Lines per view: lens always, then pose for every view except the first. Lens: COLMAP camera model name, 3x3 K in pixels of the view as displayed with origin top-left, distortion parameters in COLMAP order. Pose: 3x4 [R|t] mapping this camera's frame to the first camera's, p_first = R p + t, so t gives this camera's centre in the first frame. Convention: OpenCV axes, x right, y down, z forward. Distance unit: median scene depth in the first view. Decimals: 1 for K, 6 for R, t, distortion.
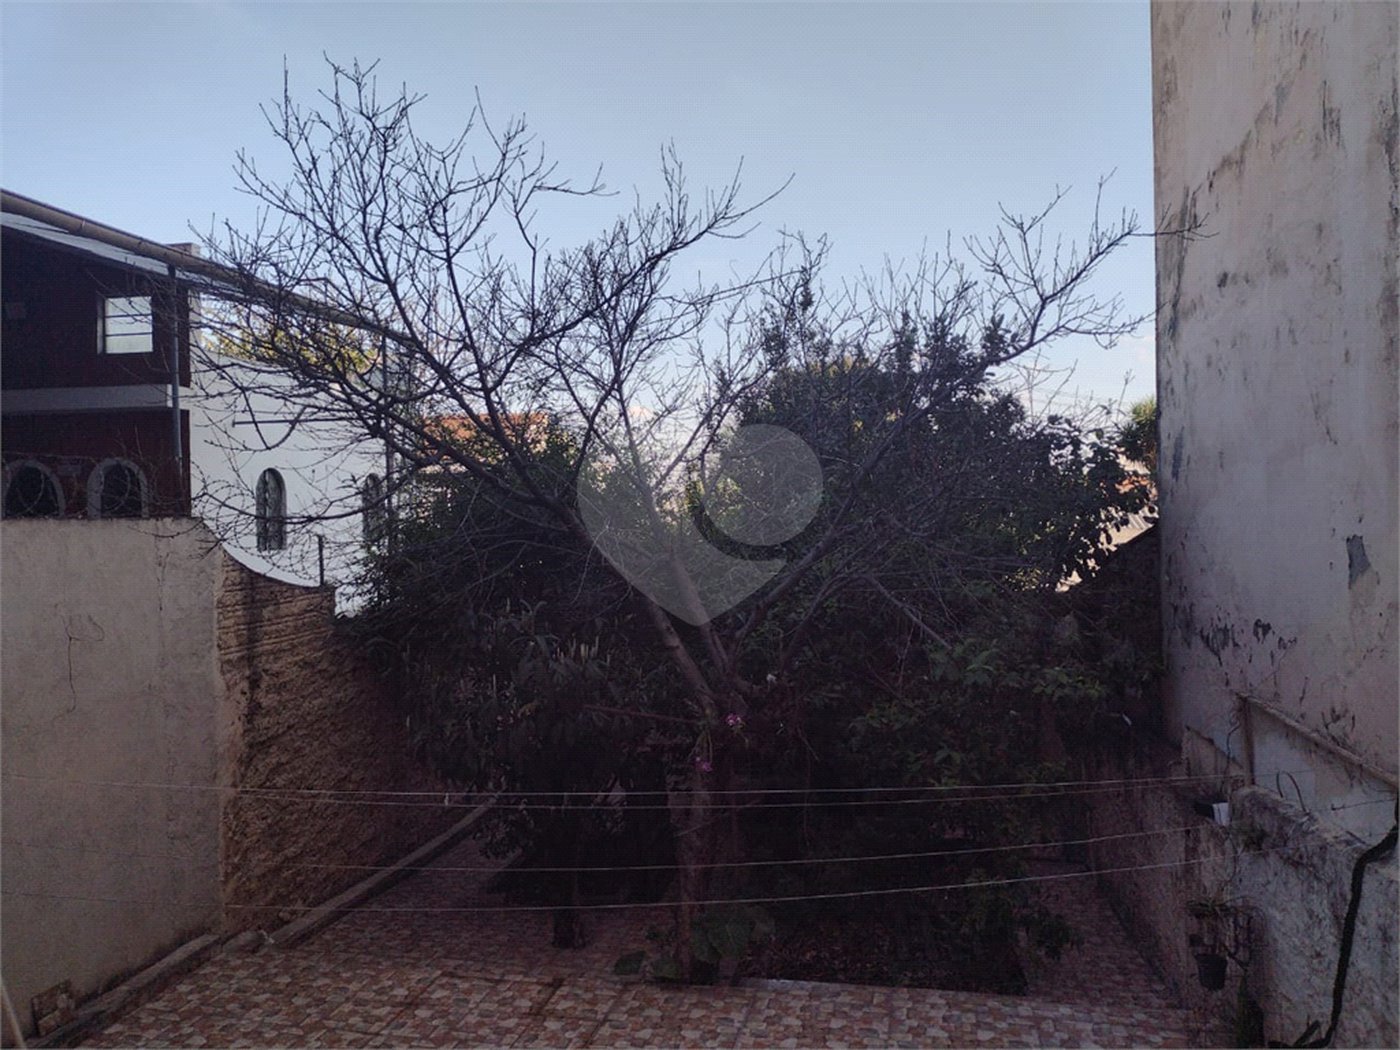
lens RADIAL K [[1042.9, 0, 705.0], [0, 1042.9, 529.0], [0, 0, 1]] dist [0.045012, -0.044001]
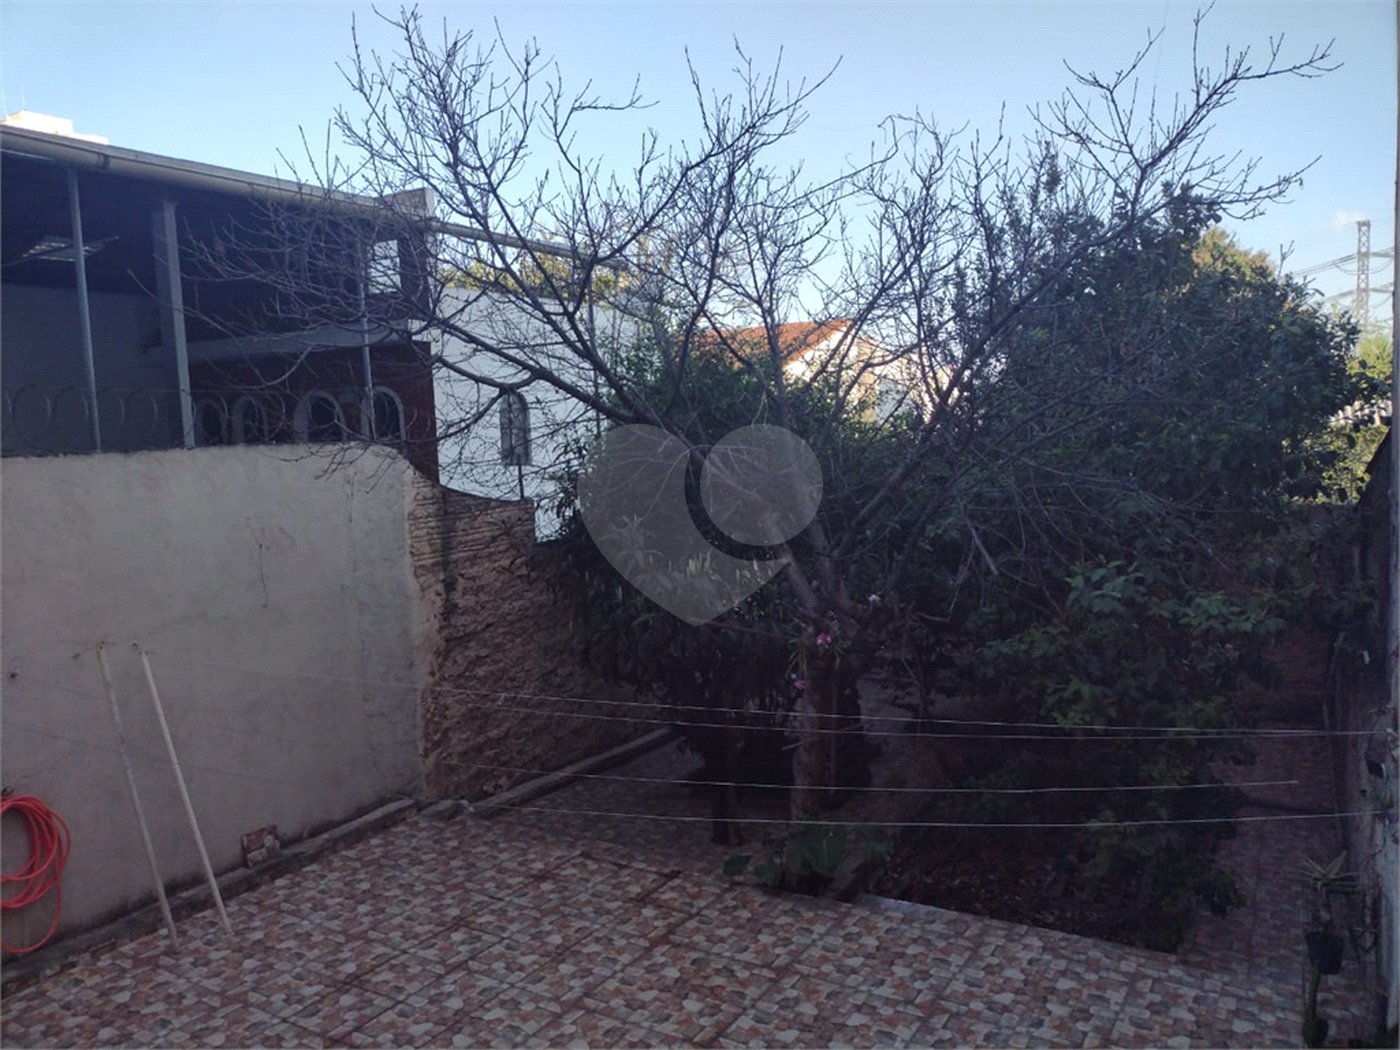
lens RADIAL K [[1042.9, 0, 702.8], [0, 1042.9, 531.9], [0, 0, 1]] dist [0.045012, -0.044001]
pose [[0.944102, 0.011496, -0.329452, 0.204577], [0.019256, 0.995762, 0.089926, -0.007044], [0.329089, -0.091244, 0.939880, 0.041094]]
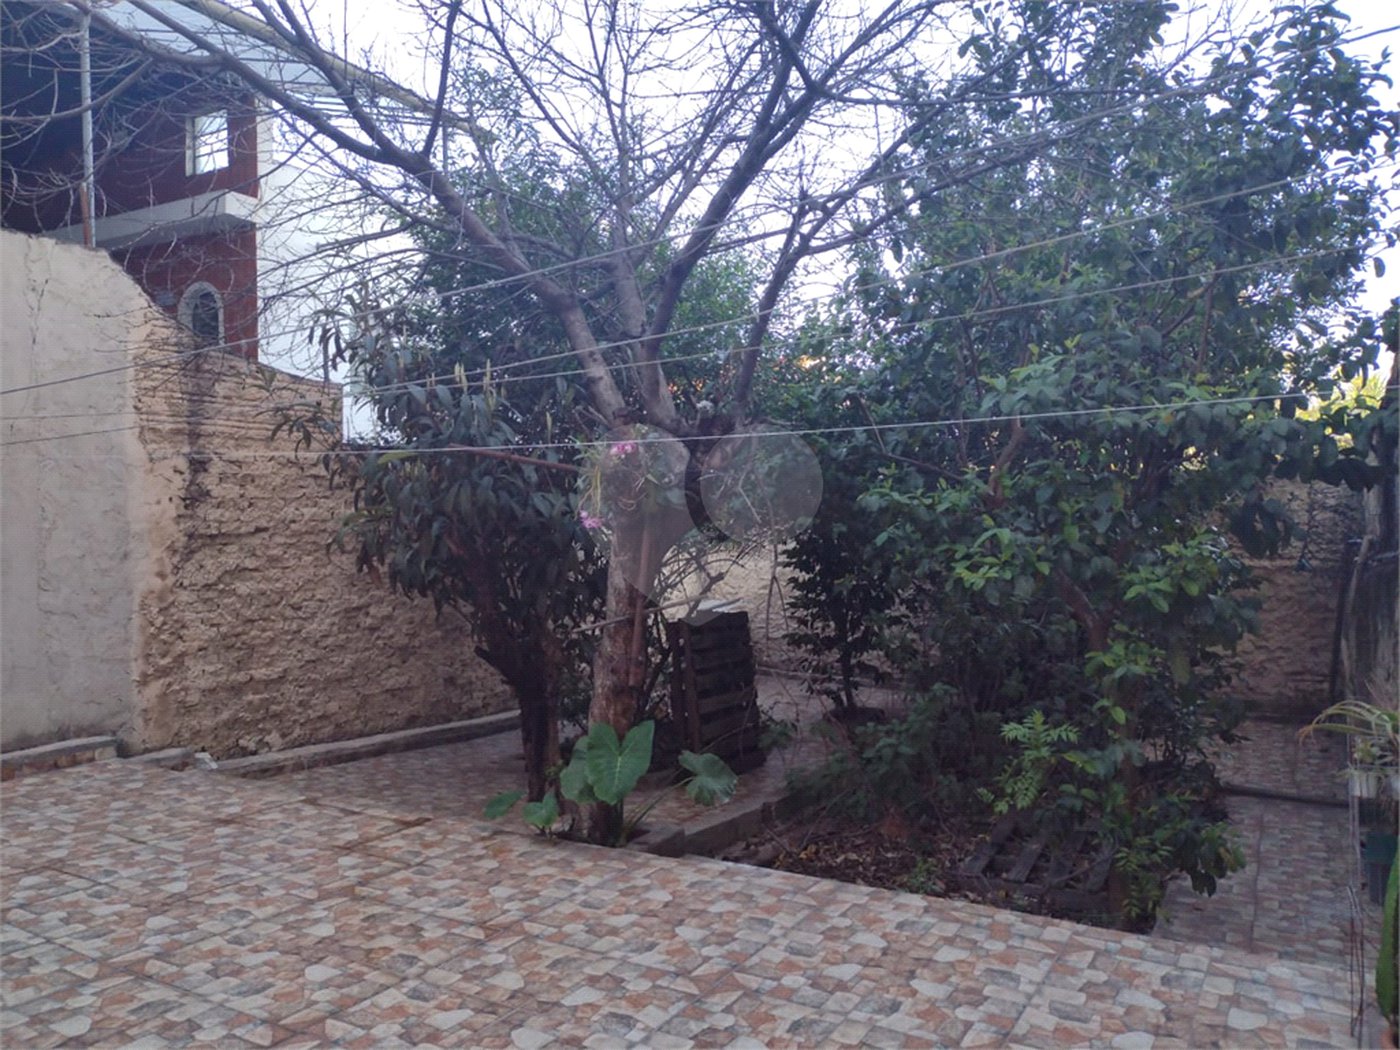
lens RADIAL K [[1047.6, 0, 692.1], [0, 1047.6, 535.9], [0, 0, 1]] dist [0.065014, -0.076895]
pose [[0.945636, 0.018221, -0.324717, 0.242738], [-0.012223, 0.999715, 0.020502, 0.189086], [0.324998, -0.015419, 0.945589, 0.325452]]
